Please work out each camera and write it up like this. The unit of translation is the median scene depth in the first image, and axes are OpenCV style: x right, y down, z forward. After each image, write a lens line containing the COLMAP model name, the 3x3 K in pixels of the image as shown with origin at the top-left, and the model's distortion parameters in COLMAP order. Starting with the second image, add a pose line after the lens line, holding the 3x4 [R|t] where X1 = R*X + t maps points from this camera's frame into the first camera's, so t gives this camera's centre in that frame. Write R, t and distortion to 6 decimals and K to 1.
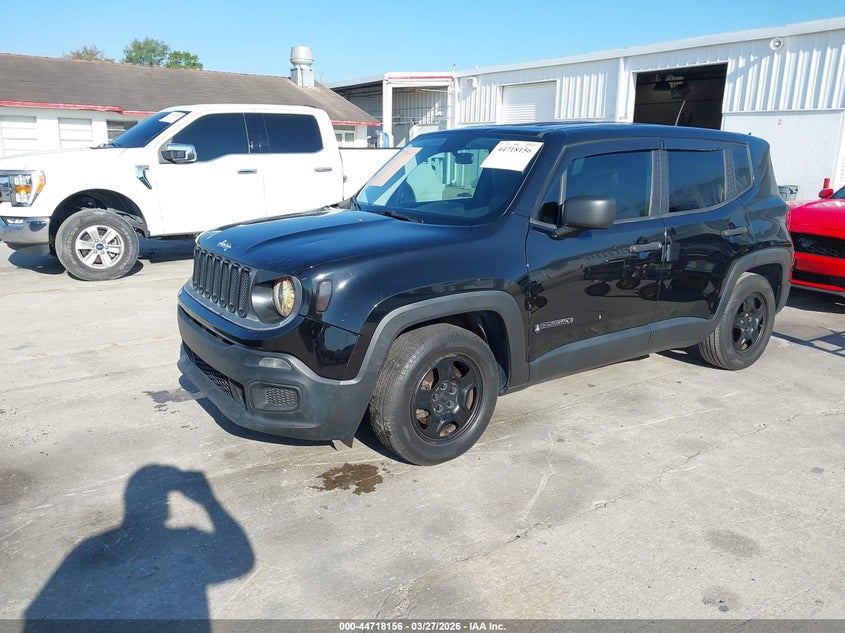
lens RADIAL K [[641.6, 0, 422.5], [0, 641.6, 316.5], [0, 0, 1]] dist [0.041765, 0.004177]
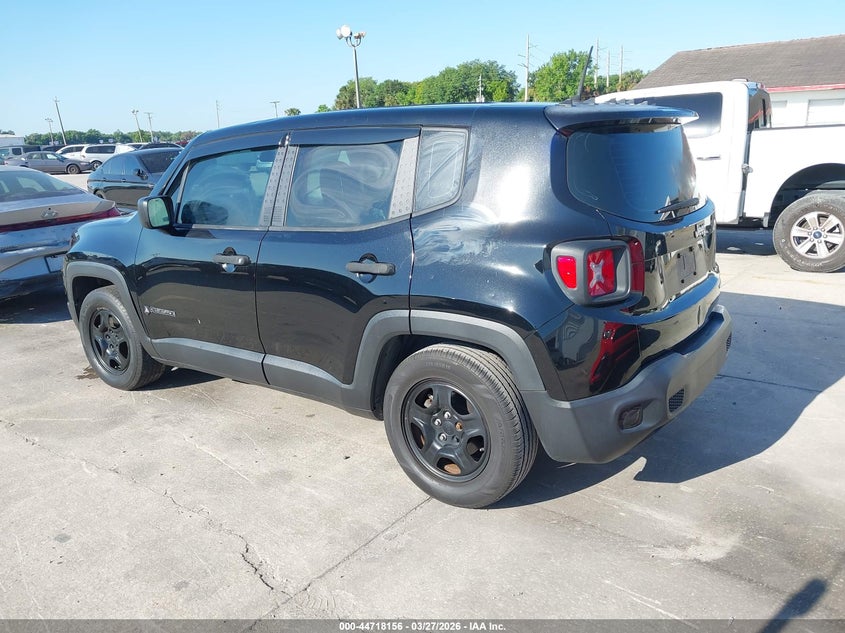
lens RADIAL K [[641.6, 0, 422.5], [0, 641.6, 316.5], [0, 0, 1]] dist [0.041765, 0.004177]
pose [[0.298831, 0.206255, -0.931751, 1.013991], [-0.179997, 0.971022, 0.157220, -0.173860], [0.937177, 0.120730, 0.327296, 0.783120]]
